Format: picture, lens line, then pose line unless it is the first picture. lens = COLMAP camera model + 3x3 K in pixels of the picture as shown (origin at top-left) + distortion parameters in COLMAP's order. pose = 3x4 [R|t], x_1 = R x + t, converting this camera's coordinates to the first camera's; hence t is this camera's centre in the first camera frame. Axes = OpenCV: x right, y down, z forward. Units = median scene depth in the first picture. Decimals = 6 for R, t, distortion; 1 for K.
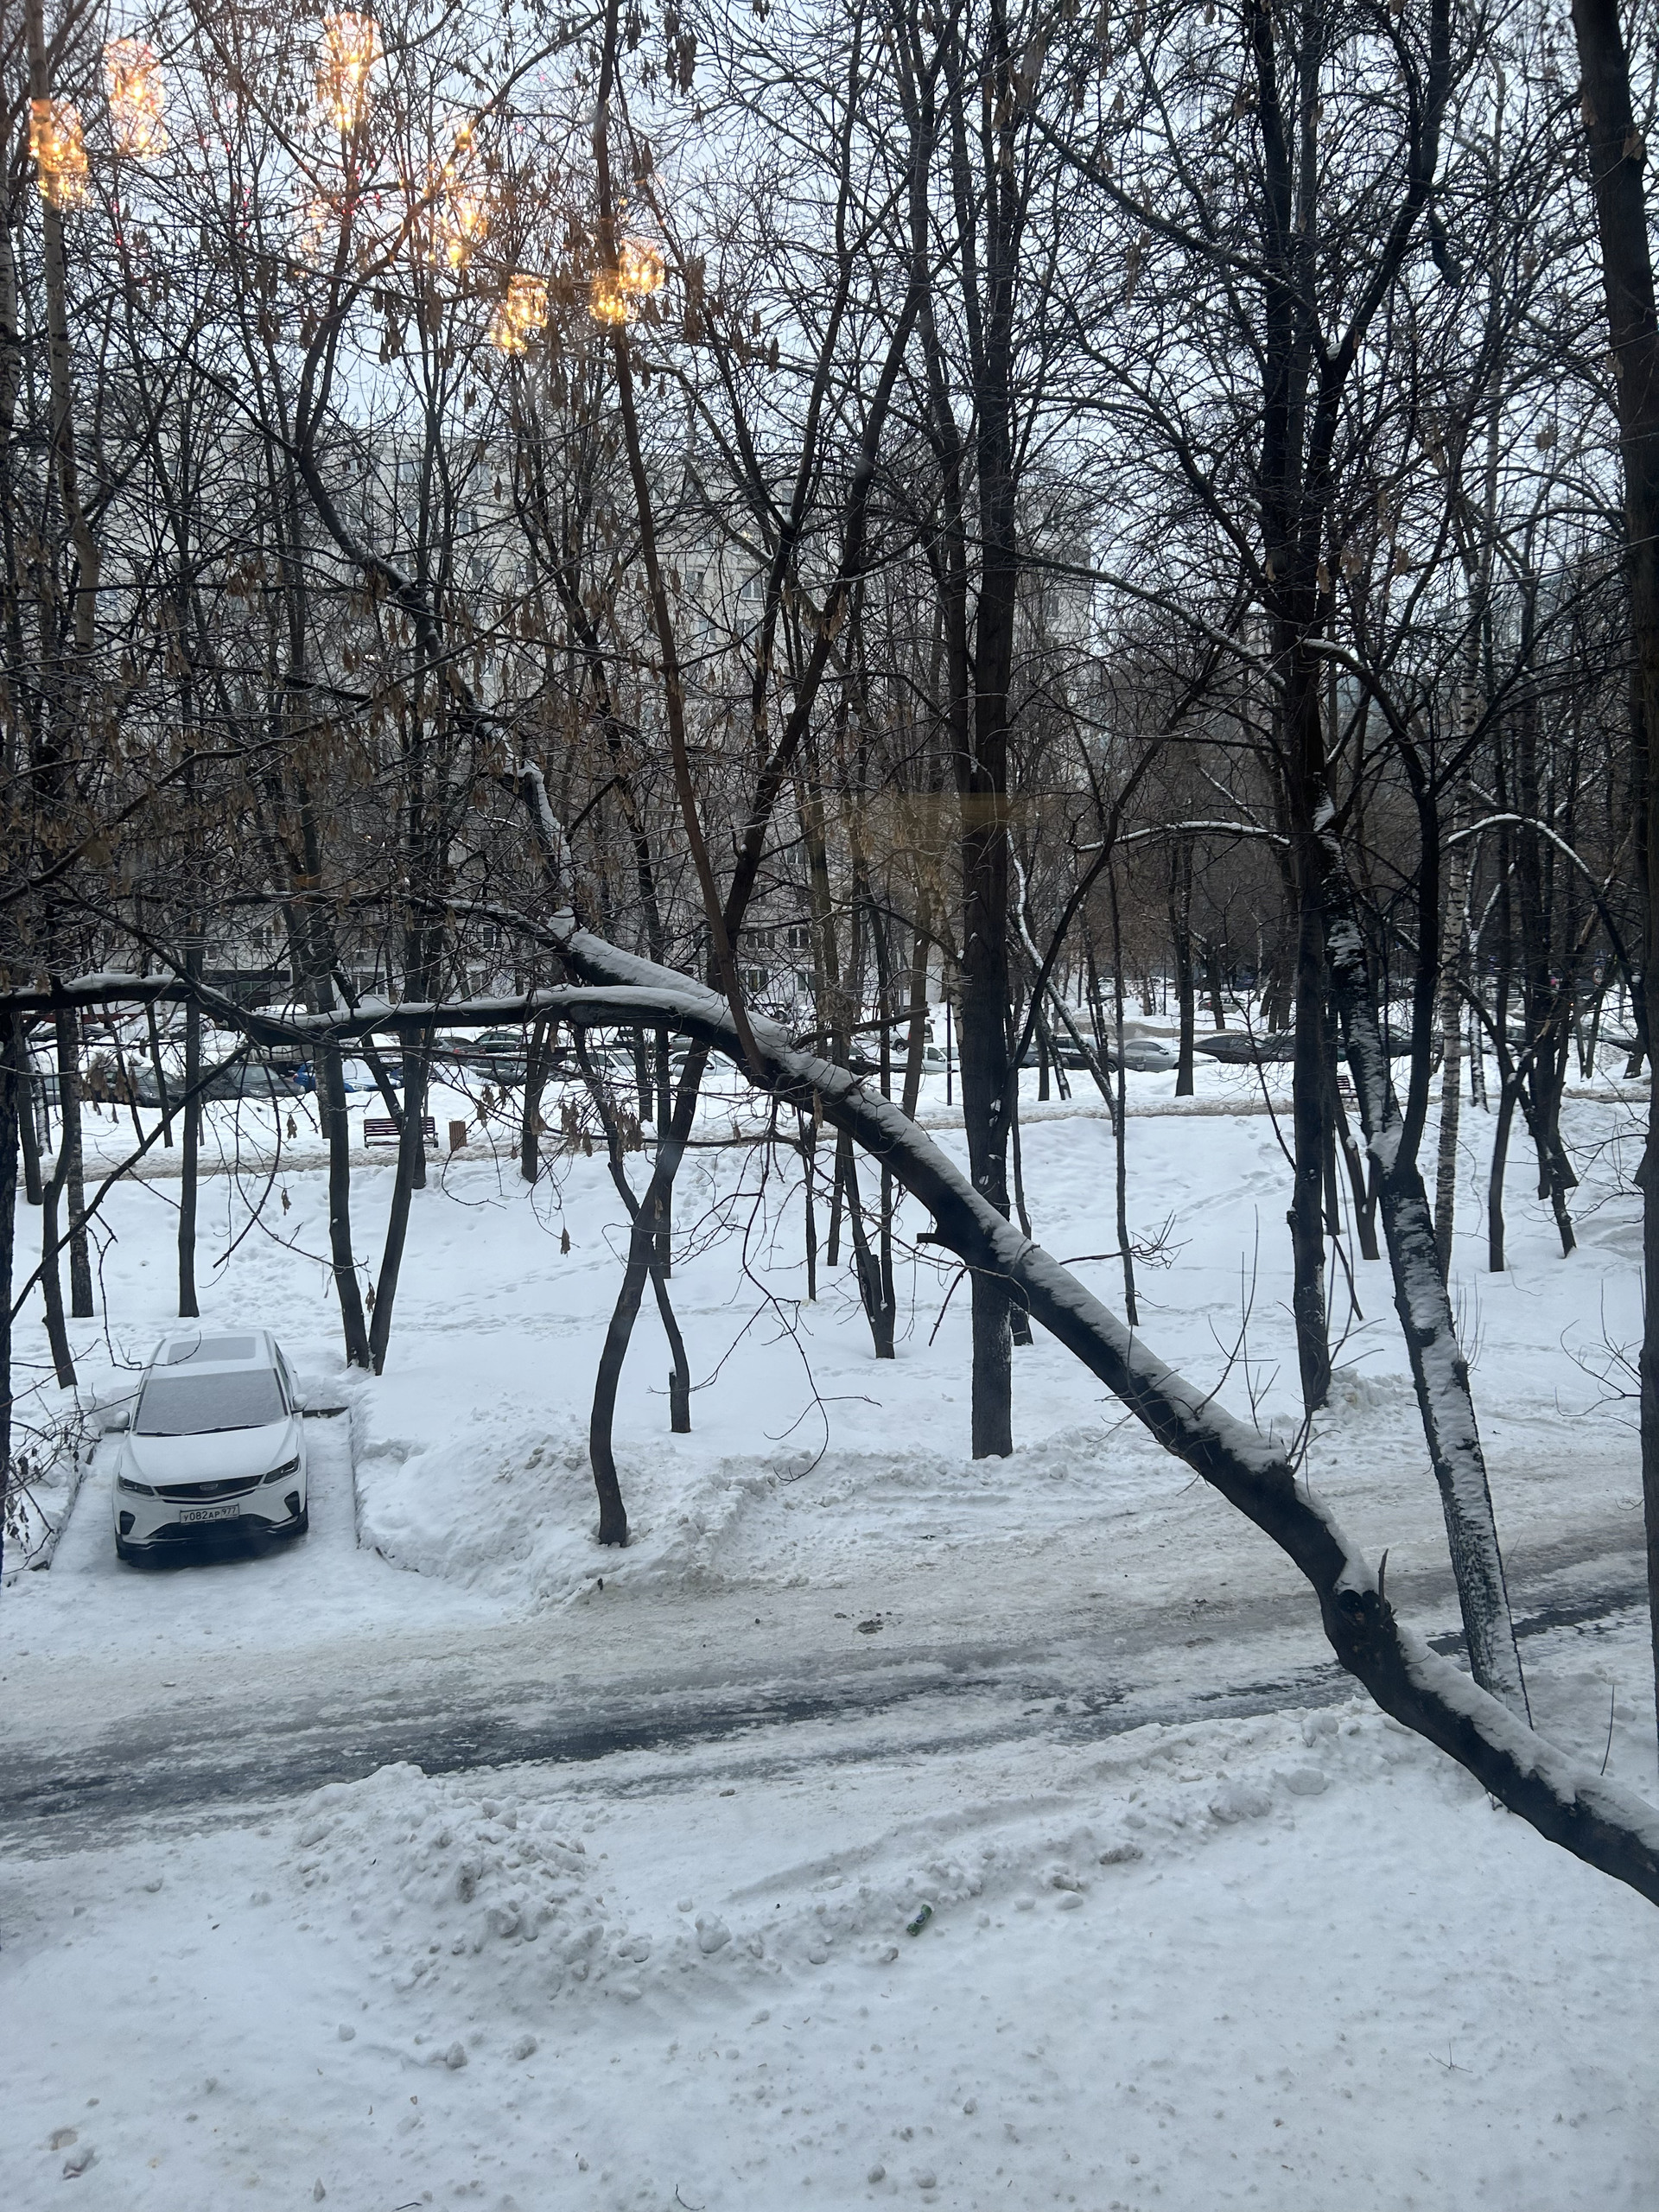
lens RADIAL K [[1657.0, 0, 844.2], [0, 1657.0, 1095.2], [0, 0, 1]] dist [0.061256, -0.068952]
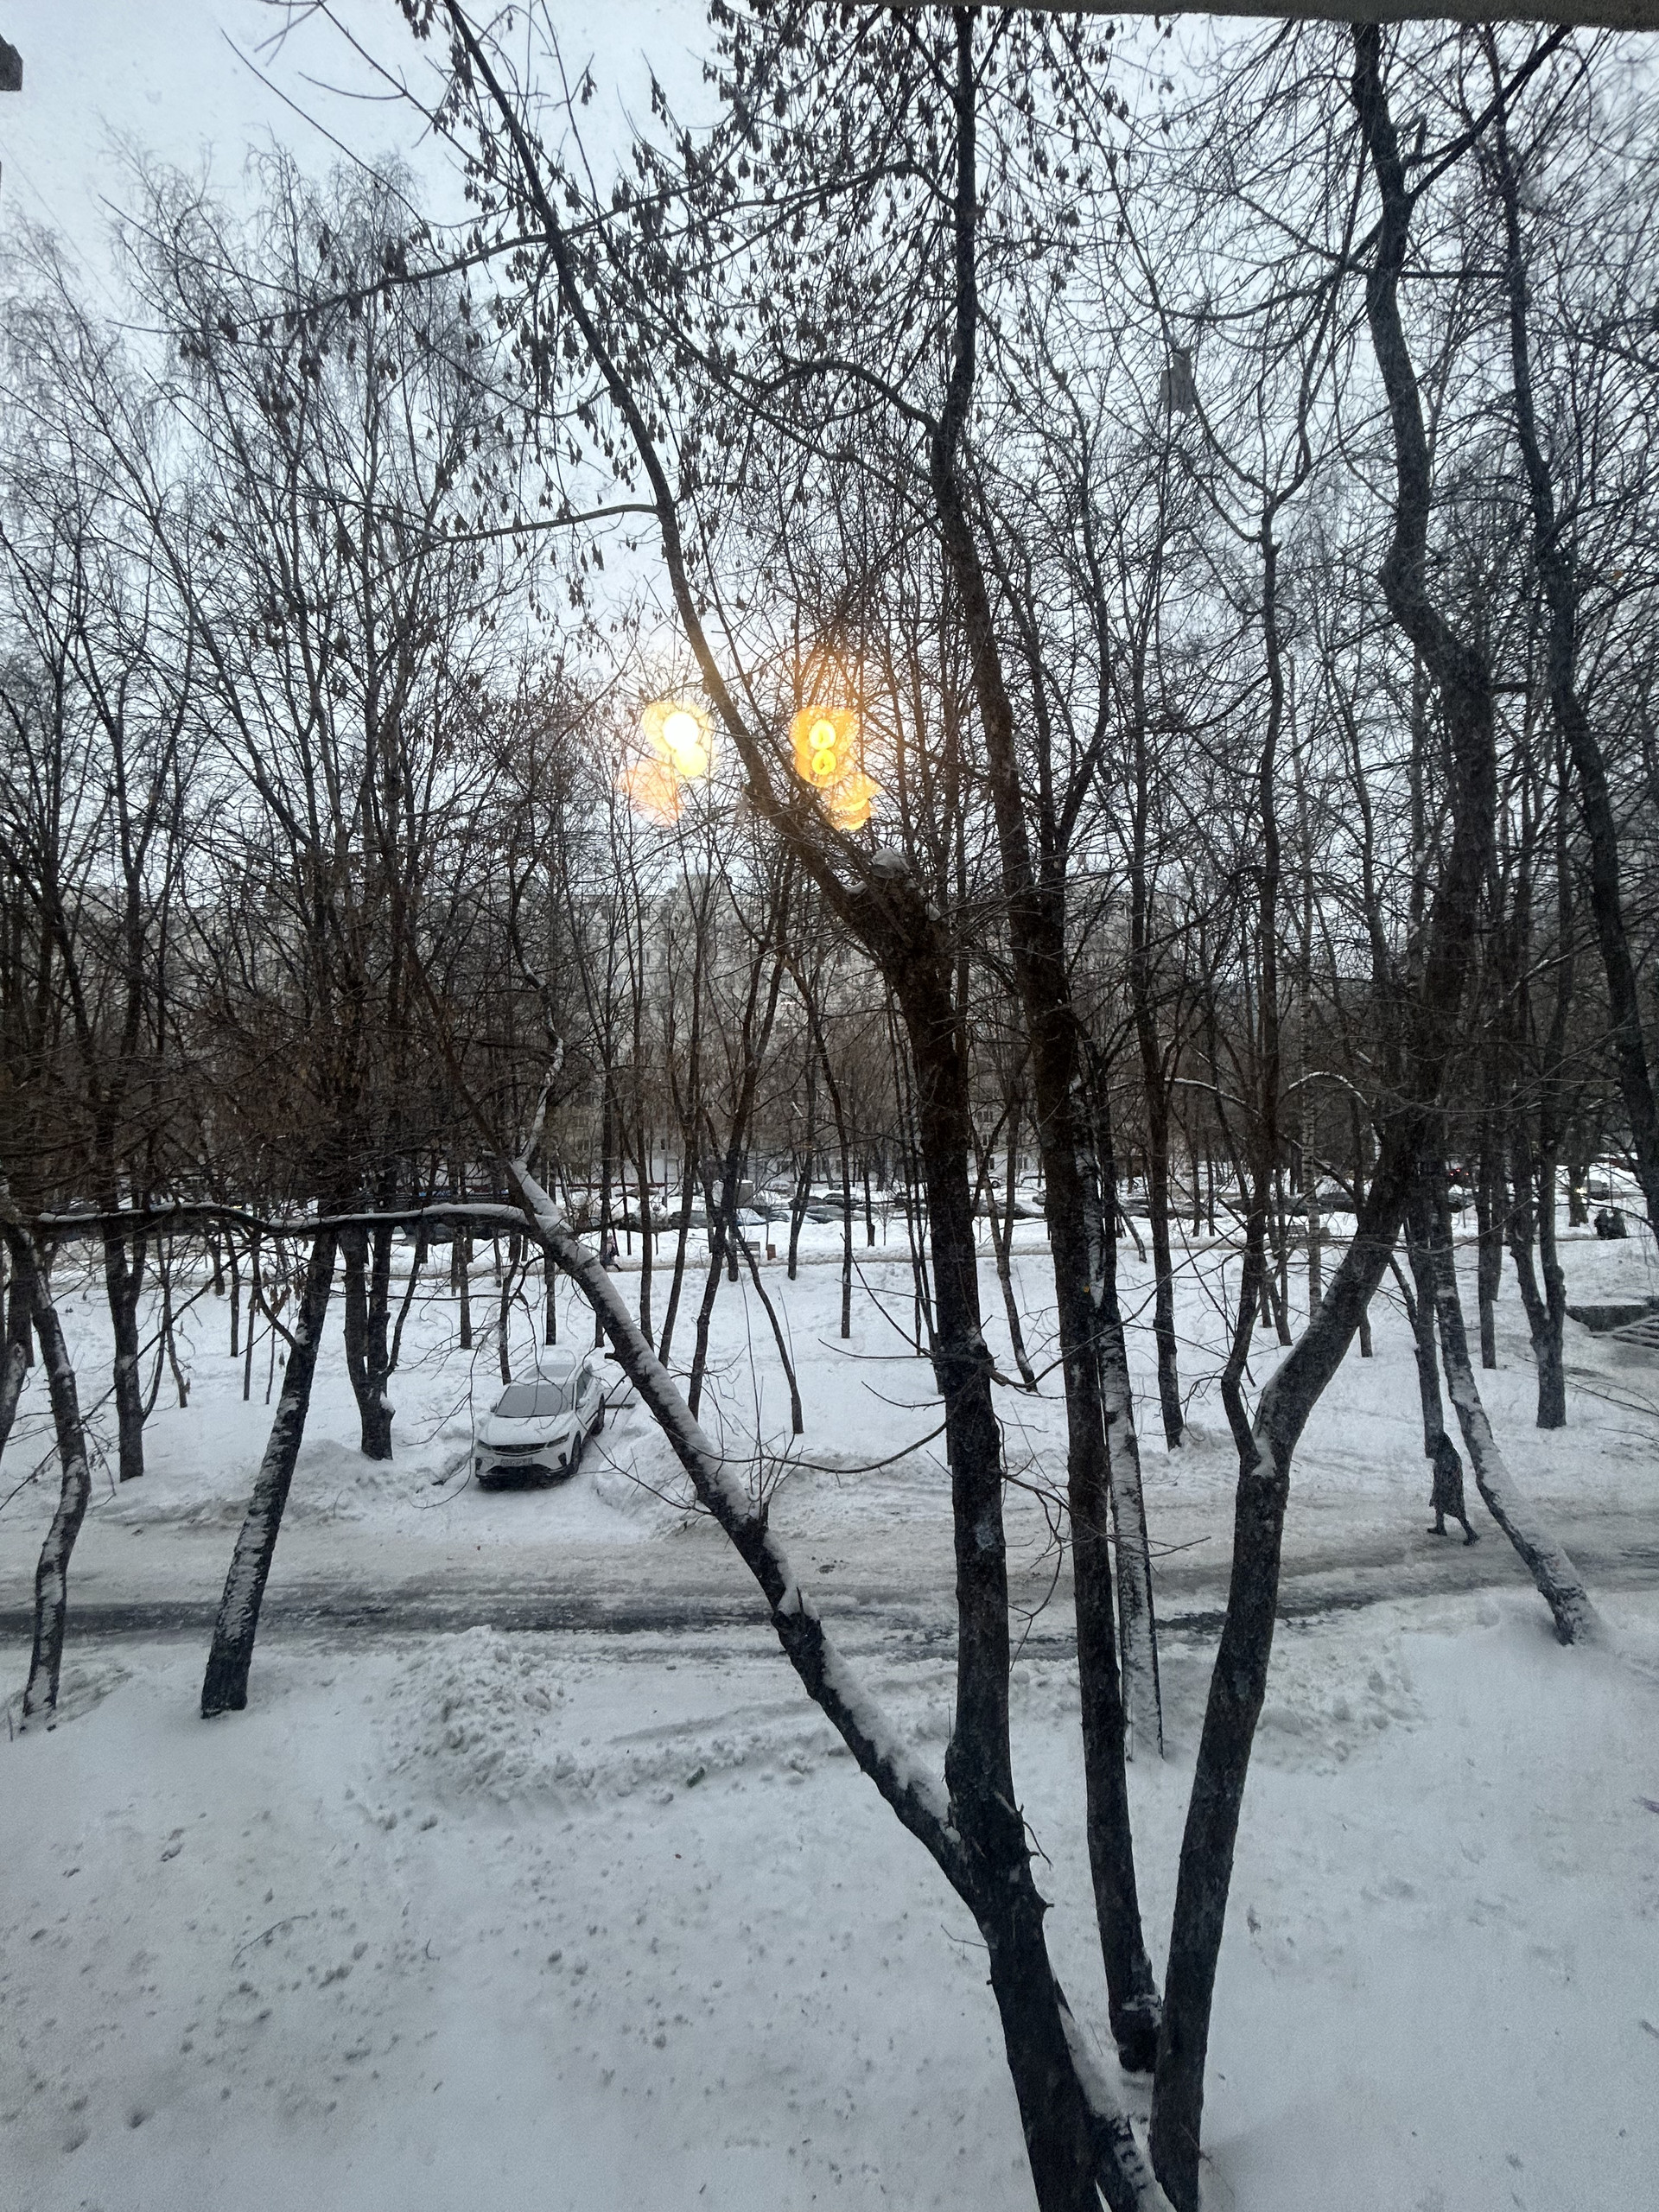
lens RADIAL K [[892.2, 0, 837.4], [0, 892.2, 1095.8], [0, 0, 1]] dist [-0.001852, 0.001044]
pose [[0.964520, -0.024985, -0.262824, 0.321479], [-0.012123, 0.990271, -0.138626, -0.033344], [0.263731, 0.136894, 0.954833, 0.091715]]
